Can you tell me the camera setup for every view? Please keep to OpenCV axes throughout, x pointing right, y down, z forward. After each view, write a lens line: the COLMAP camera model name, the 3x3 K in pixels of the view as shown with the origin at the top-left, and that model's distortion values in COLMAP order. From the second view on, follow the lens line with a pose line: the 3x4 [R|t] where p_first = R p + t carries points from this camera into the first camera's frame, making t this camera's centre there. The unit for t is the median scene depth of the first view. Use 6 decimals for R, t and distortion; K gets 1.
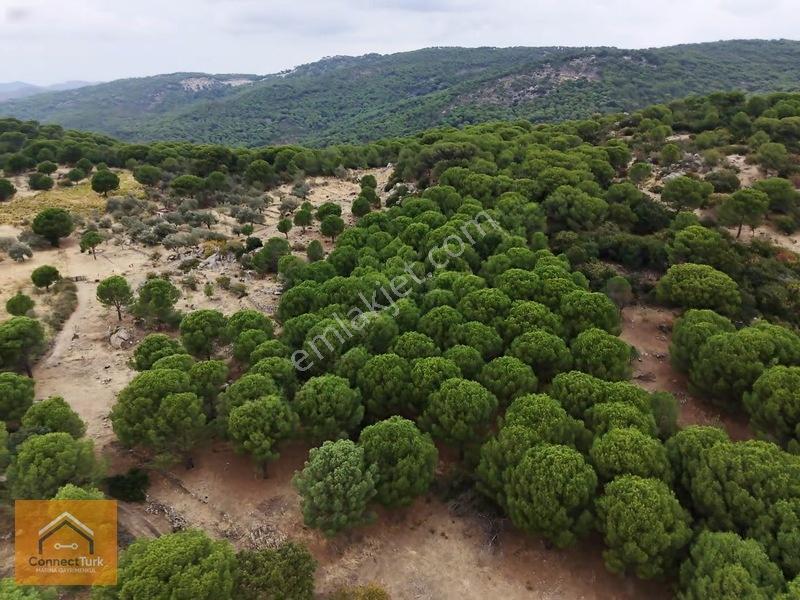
lens RADIAL K [[607.8, 0, 400.7], [0, 607.8, 303.6], [0, 0, 1]] dist [0.059952, -0.110617]
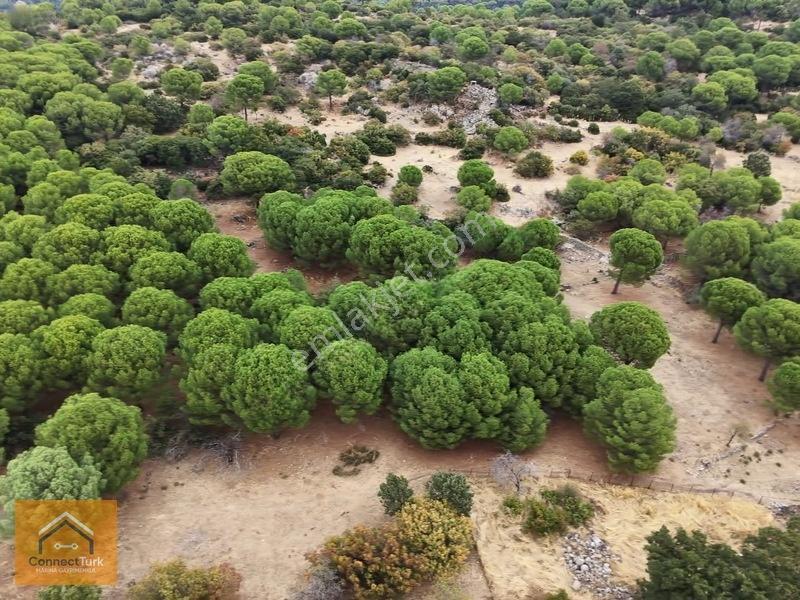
lens RADIAL K [[607.8, 0, 405.0], [0, 607.8, 304.6], [0, 0, 1]] dist [0.059952, -0.110617]
pose [[0.643078, -0.354343, 0.678890, -0.201856], [0.239483, 0.935100, 0.261221, -0.035849], [-0.727392, -0.005403, 0.686201, 0.079494]]
